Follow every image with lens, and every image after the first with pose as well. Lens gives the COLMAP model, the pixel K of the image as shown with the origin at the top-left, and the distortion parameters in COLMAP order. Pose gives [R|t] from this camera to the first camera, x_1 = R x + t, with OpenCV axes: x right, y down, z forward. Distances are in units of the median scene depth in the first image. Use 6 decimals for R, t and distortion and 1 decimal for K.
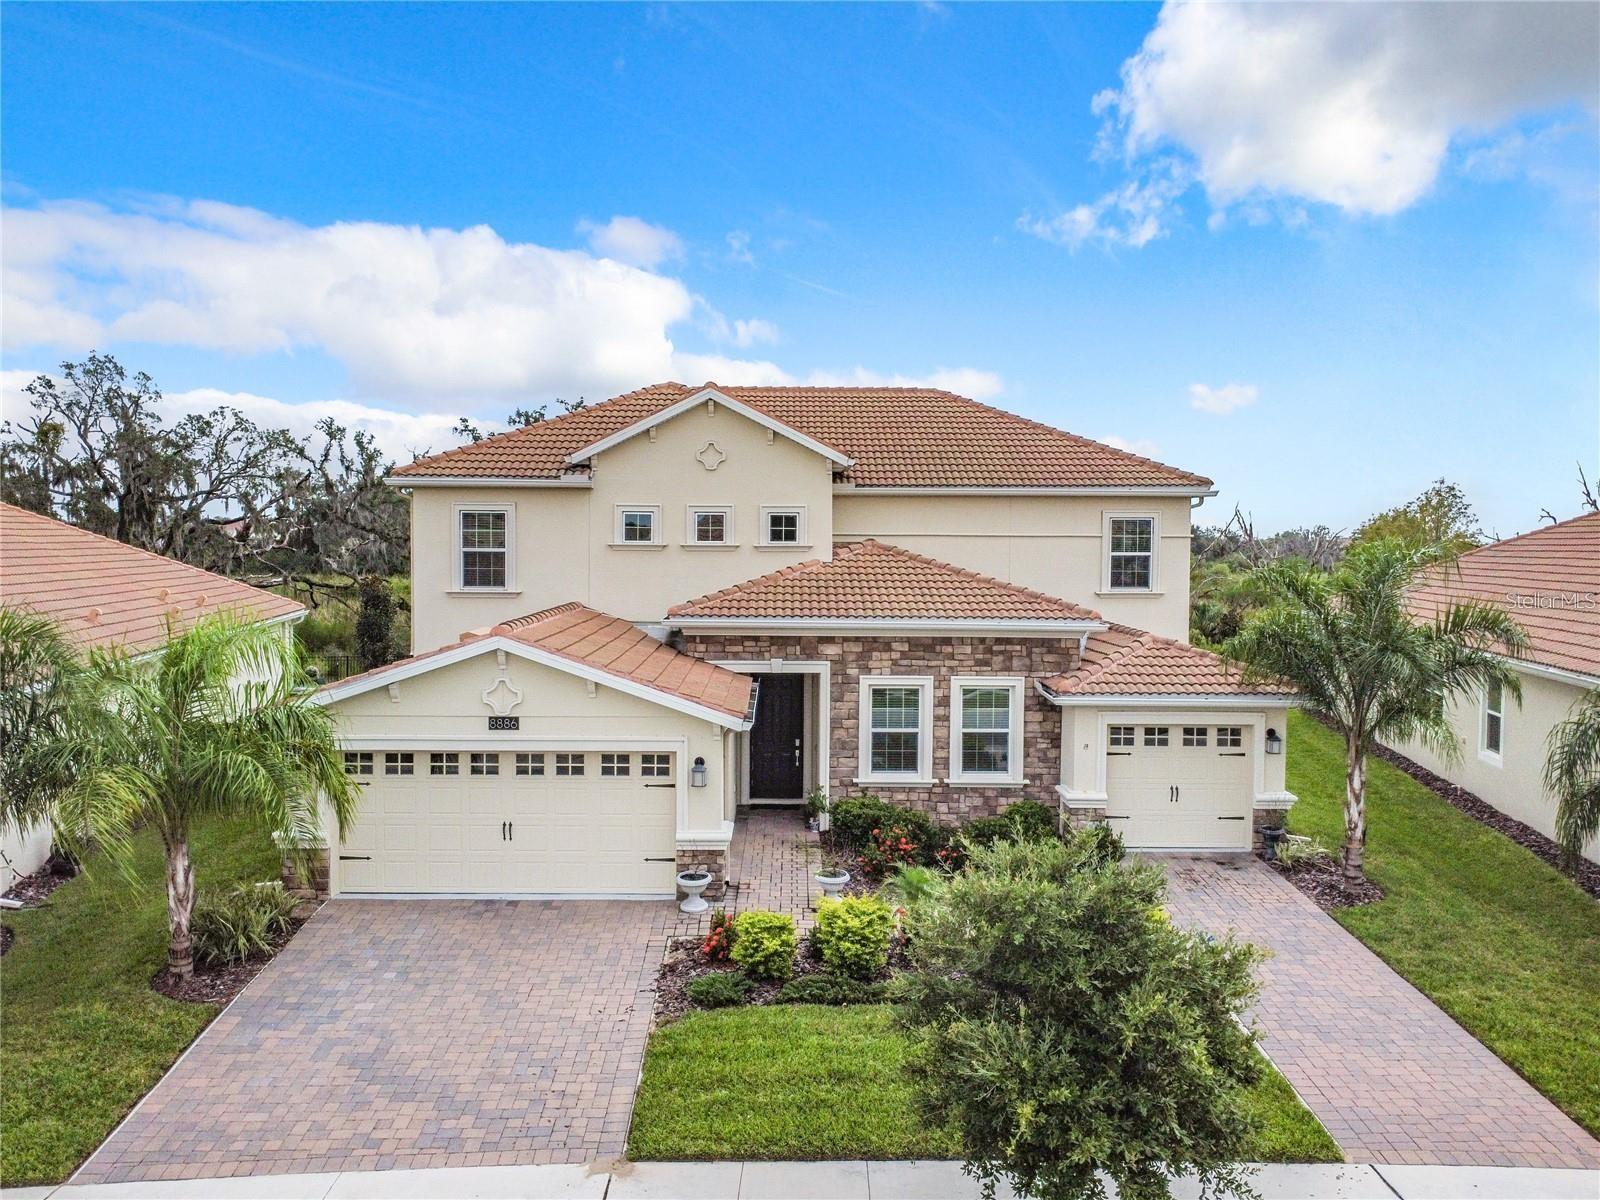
lens RADIAL K [[1213.9, 0, 800.0], [0, 1213.9, 600.0], [0, 0, 1]] dist [-0.008482, -0.008511]
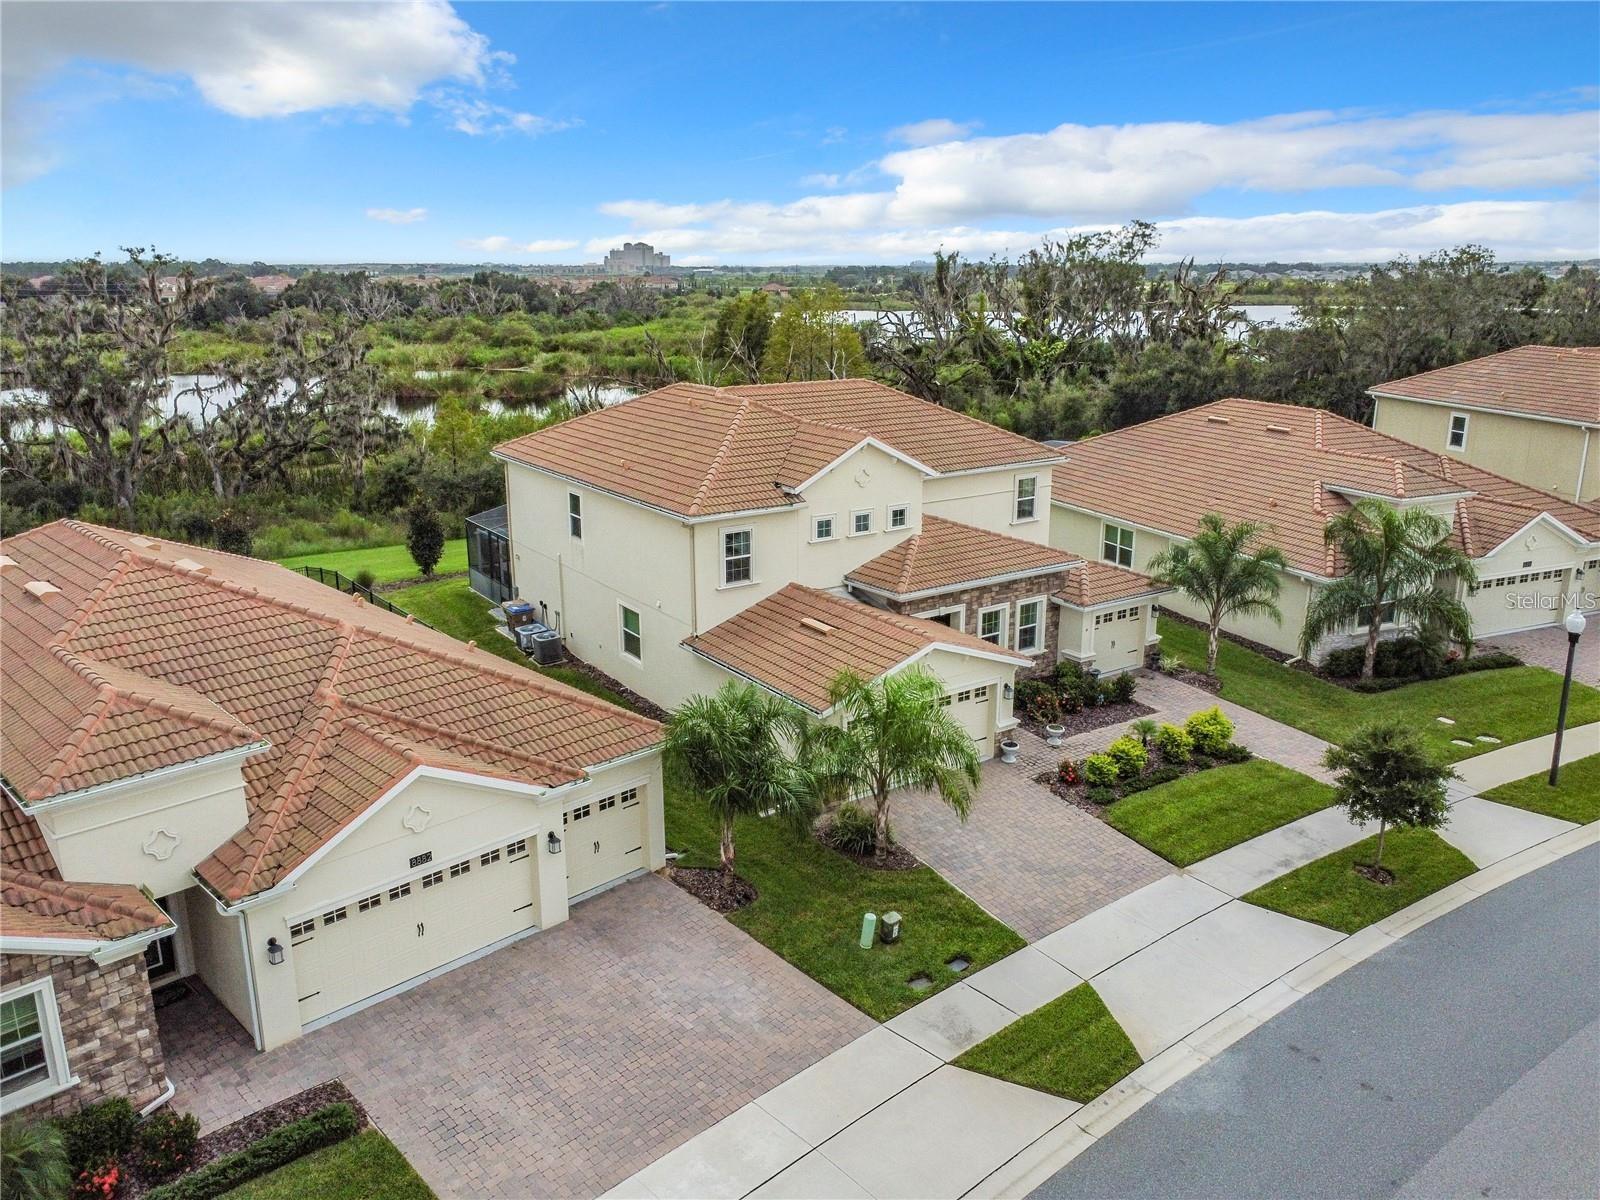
lens RADIAL K [[1153.4, 0, 800.0], [0, 1153.4, 600.0], [0, 0, 1]] dist [-0.011274, -0.003014]
pose [[0.840940, -0.155831, 0.518206, -1.024235], [0.034477, 0.971122, 0.236081, -0.350262], [-0.540030, -0.180664, 0.822027, -0.224935]]
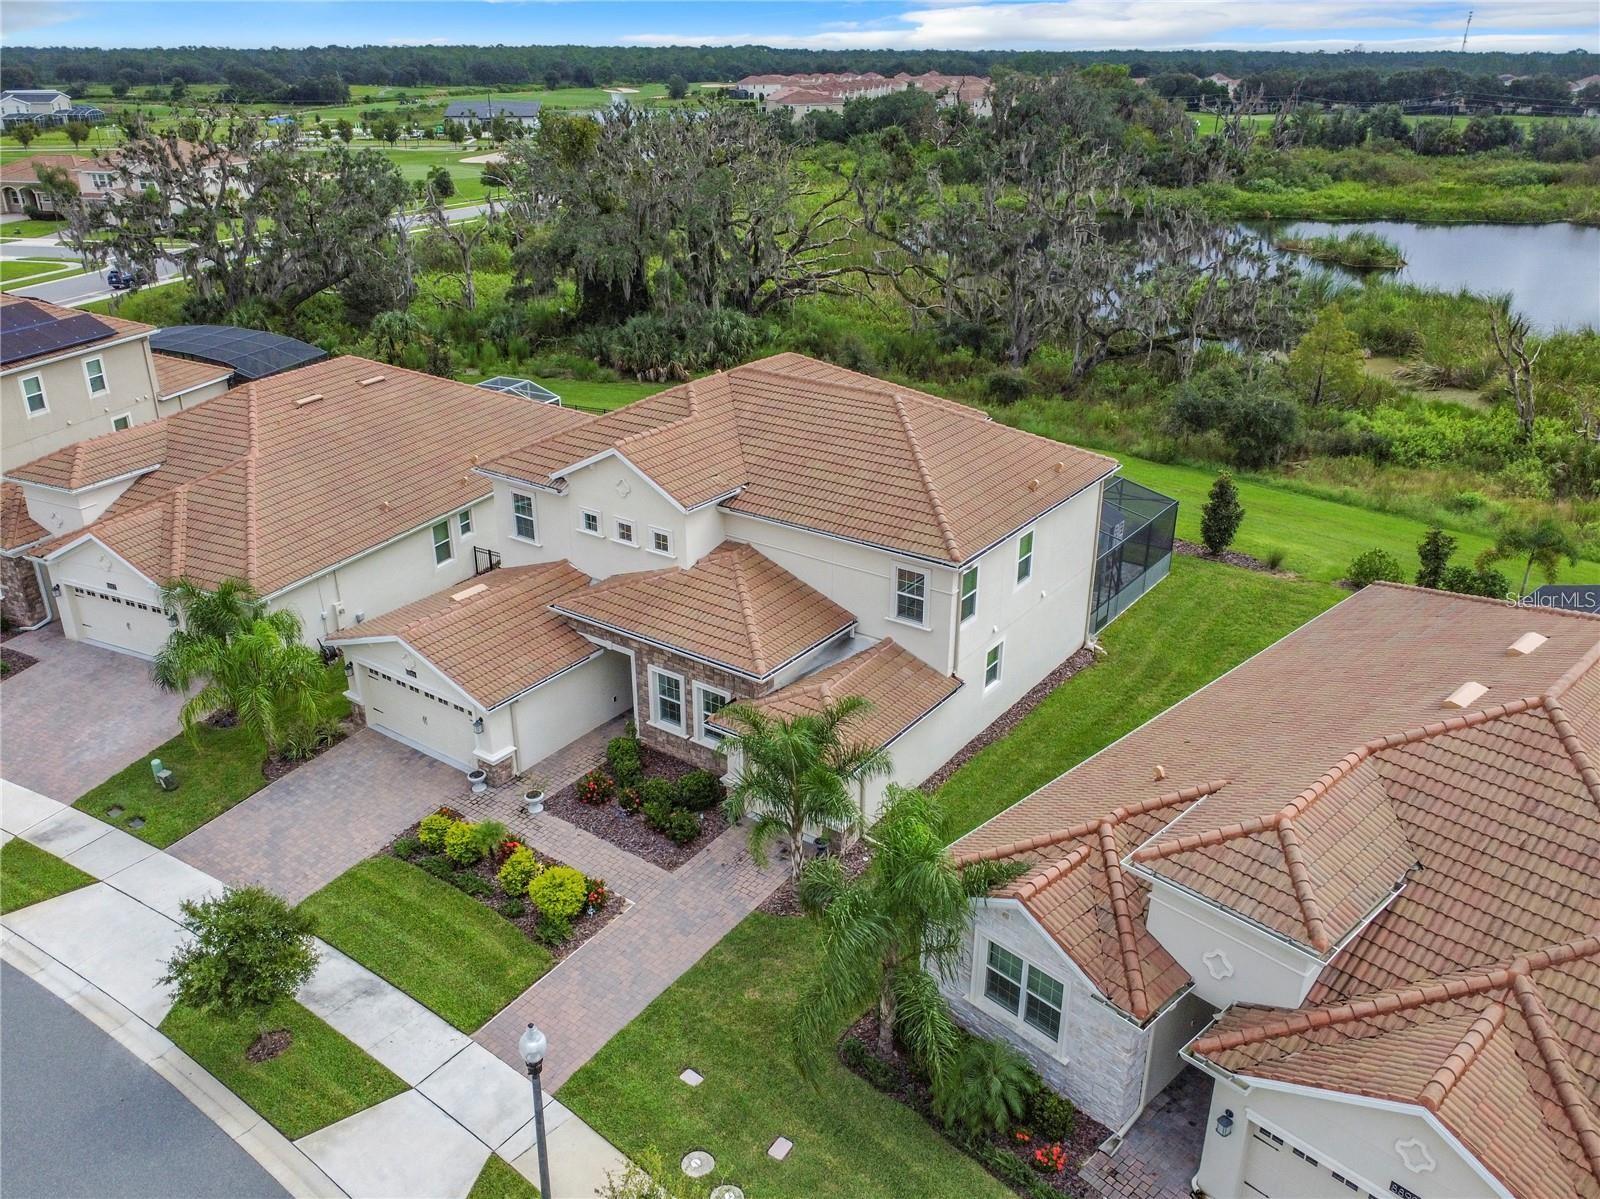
lens RADIAL K [[1213.9, 0, 800.0], [0, 1213.9, 599.5], [0, 0, 1]] dist [-0.008482, -0.008511]
pose [[0.812774, 0.237925, -0.531781, 1.035181], [-0.029380, 0.928382, 0.370464, -0.609939], [0.581838, -0.285480, 0.761555, -0.071616]]
